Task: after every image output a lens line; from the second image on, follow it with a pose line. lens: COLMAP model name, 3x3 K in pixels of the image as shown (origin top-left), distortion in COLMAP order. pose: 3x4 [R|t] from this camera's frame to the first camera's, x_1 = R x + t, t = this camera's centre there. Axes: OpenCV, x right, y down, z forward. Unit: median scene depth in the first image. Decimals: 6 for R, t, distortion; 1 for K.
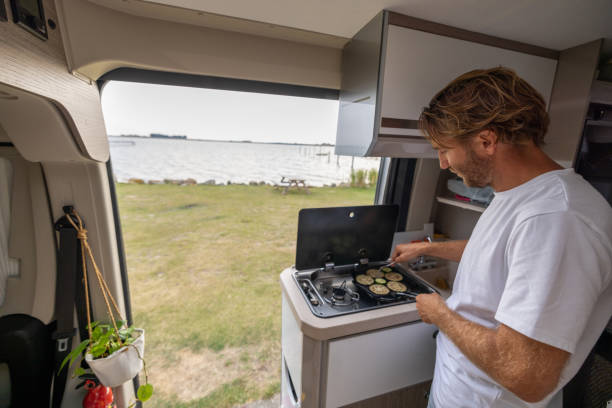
lens RADIAL K [[248.4, 0, 306.1], [0, 248.4, 196.9], [0, 0, 1]] dist [-0.001102, -0.000057]
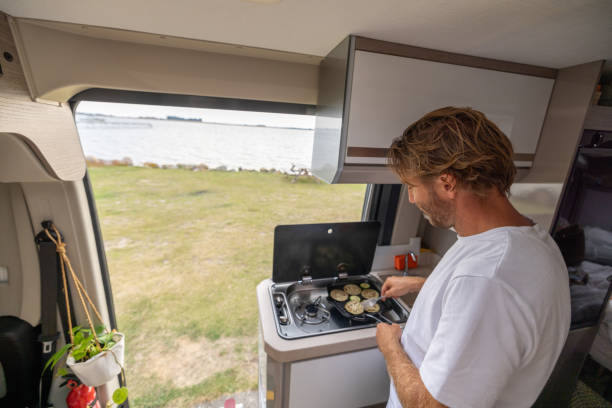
lens RADIAL K [[248.4, 0, 306.1], [0, 248.4, 196.9], [0, 0, 1]] dist [-0.001102, -0.000057]
pose [[0.998132, 0.035620, -0.049631, 0.140581], [-0.032783, 0.997845, 0.056847, -0.125113], [0.051549, -0.055114, 0.997149, 0.014885]]
